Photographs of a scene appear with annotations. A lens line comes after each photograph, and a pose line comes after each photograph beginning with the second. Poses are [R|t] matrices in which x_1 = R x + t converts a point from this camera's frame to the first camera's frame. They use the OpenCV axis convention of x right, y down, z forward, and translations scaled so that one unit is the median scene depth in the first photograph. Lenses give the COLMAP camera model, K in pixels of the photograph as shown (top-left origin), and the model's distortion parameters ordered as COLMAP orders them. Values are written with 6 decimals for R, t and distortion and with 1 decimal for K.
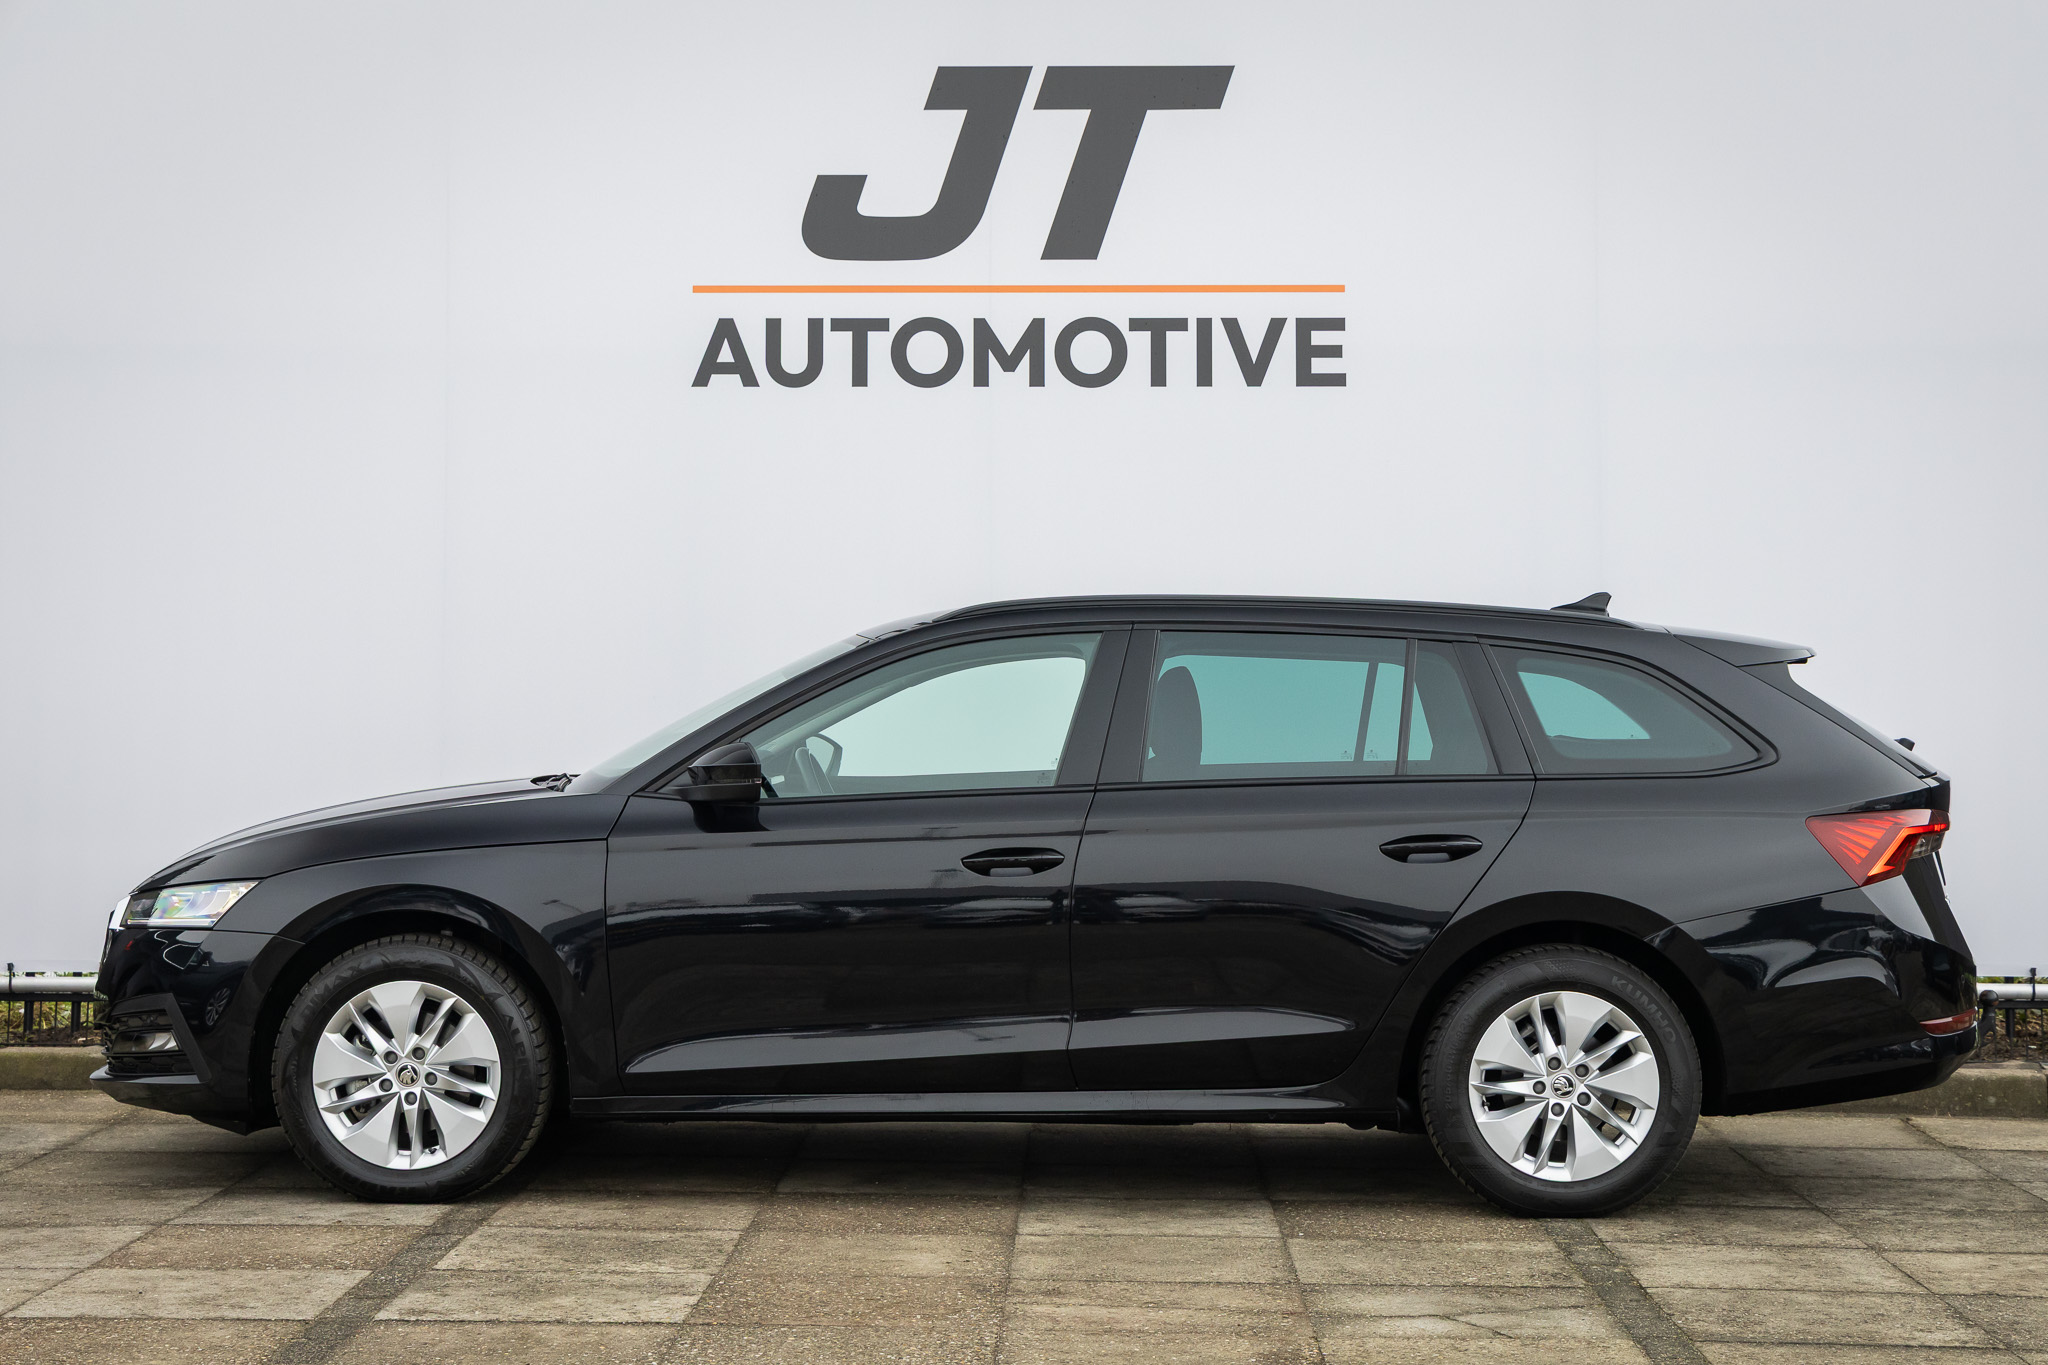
lens RADIAL K [[3470.2, 0, 1029.3], [0, 3470.2, 678.4], [0, 0, 1]] dist [0.031316, 0.000000]
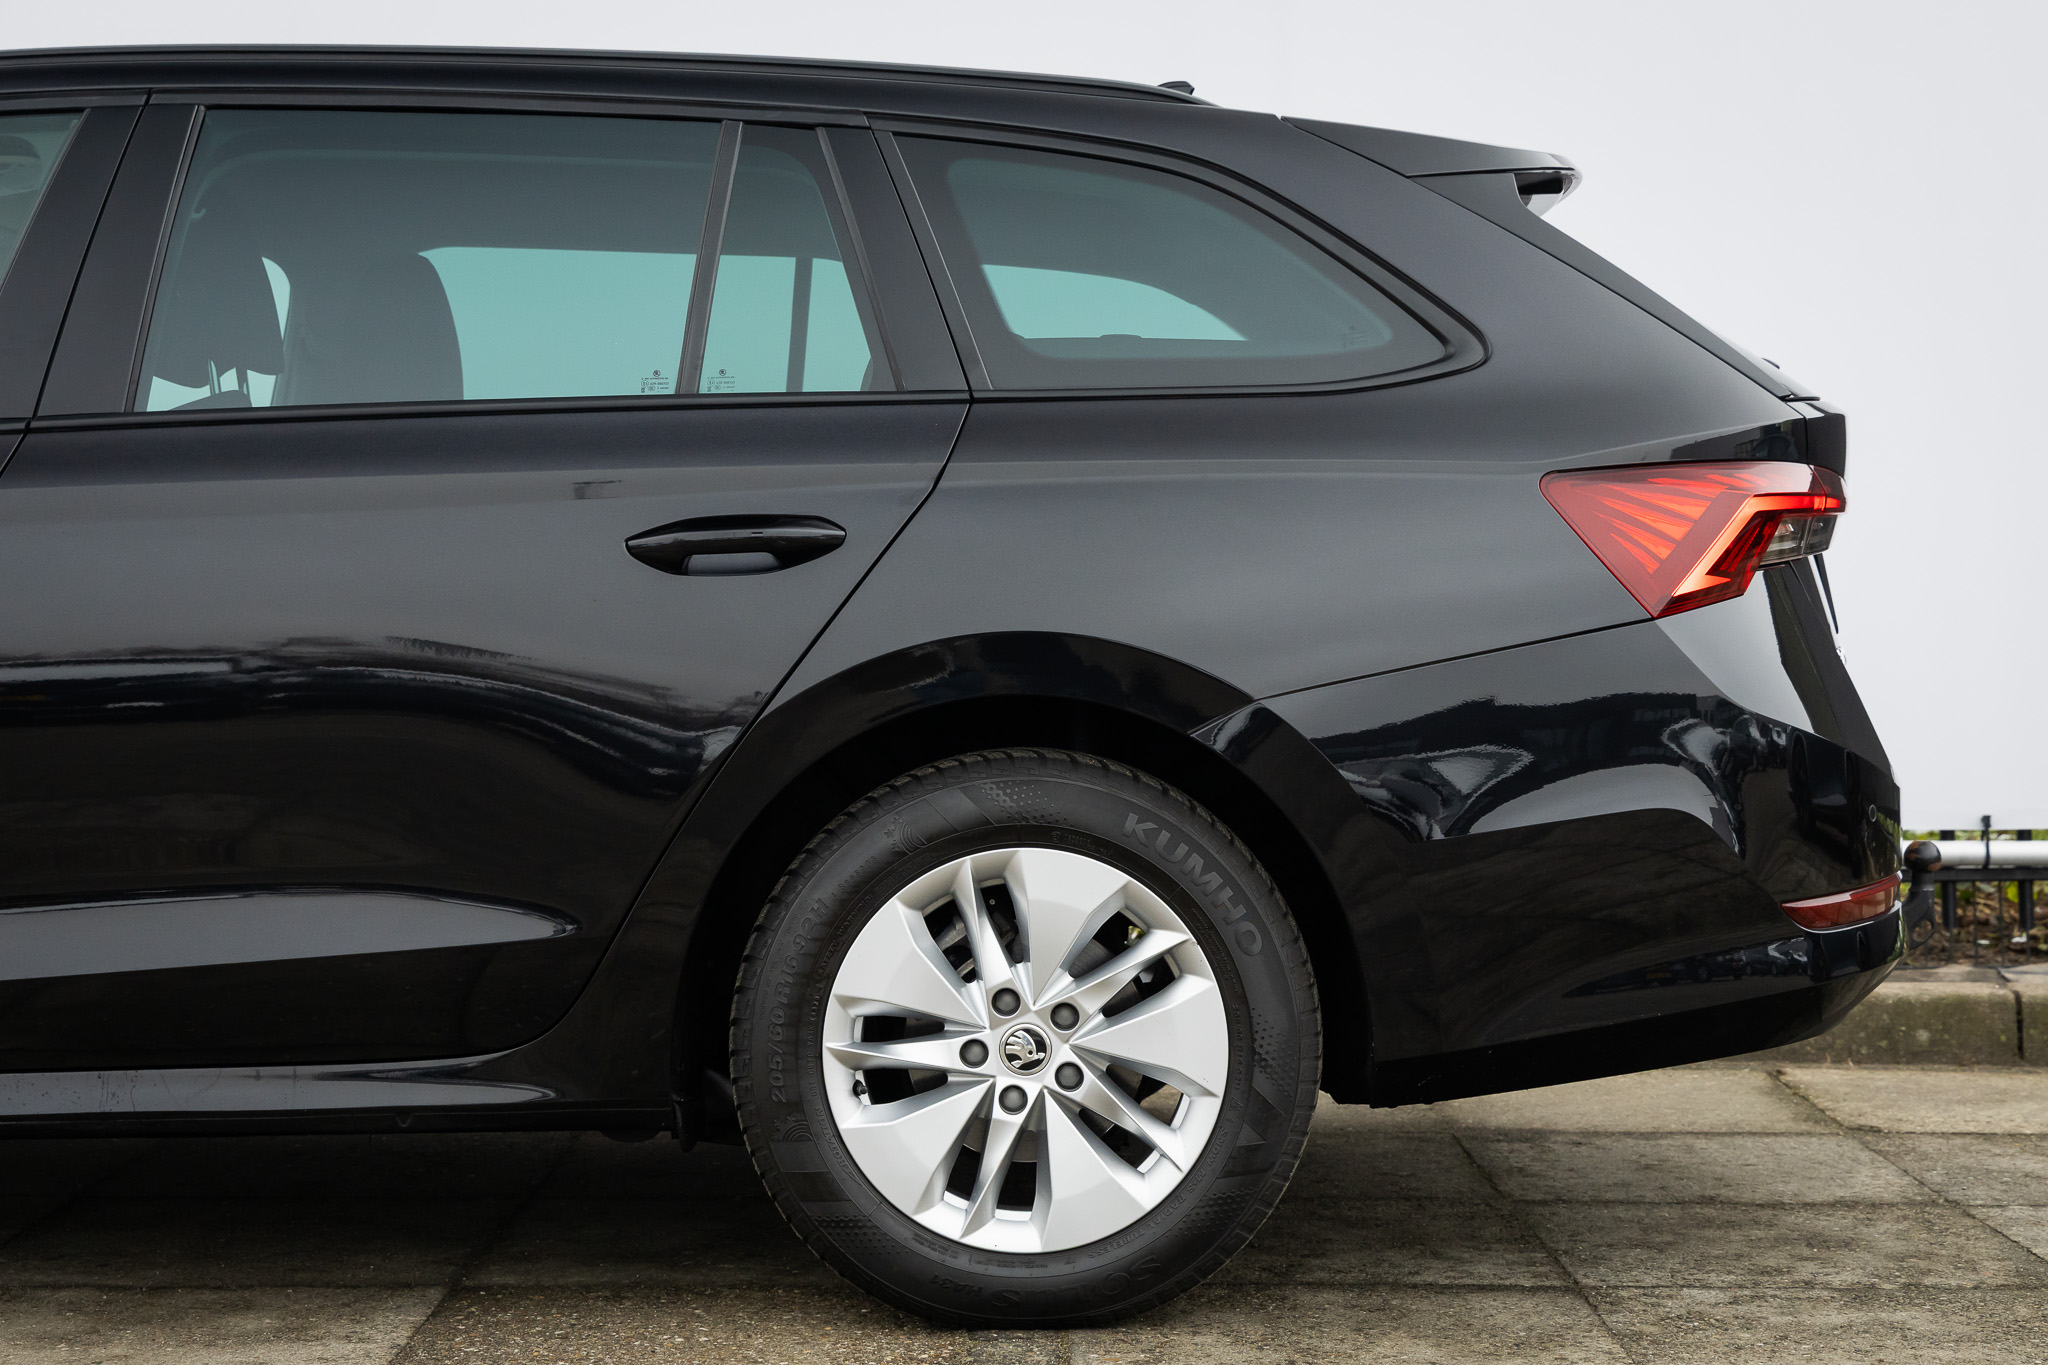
lens RADIAL K [[3348.2, 0, 1023.7], [0, 3348.2, 672.8], [0, 0, 1]] dist [0.013241, 0.000000]
pose [[0.999847, -0.010521, 0.013990, 0.145921], [0.010155, 0.999610, 0.026001, 0.054200], [-0.014258, -0.025855, 0.999564, 0.543600]]
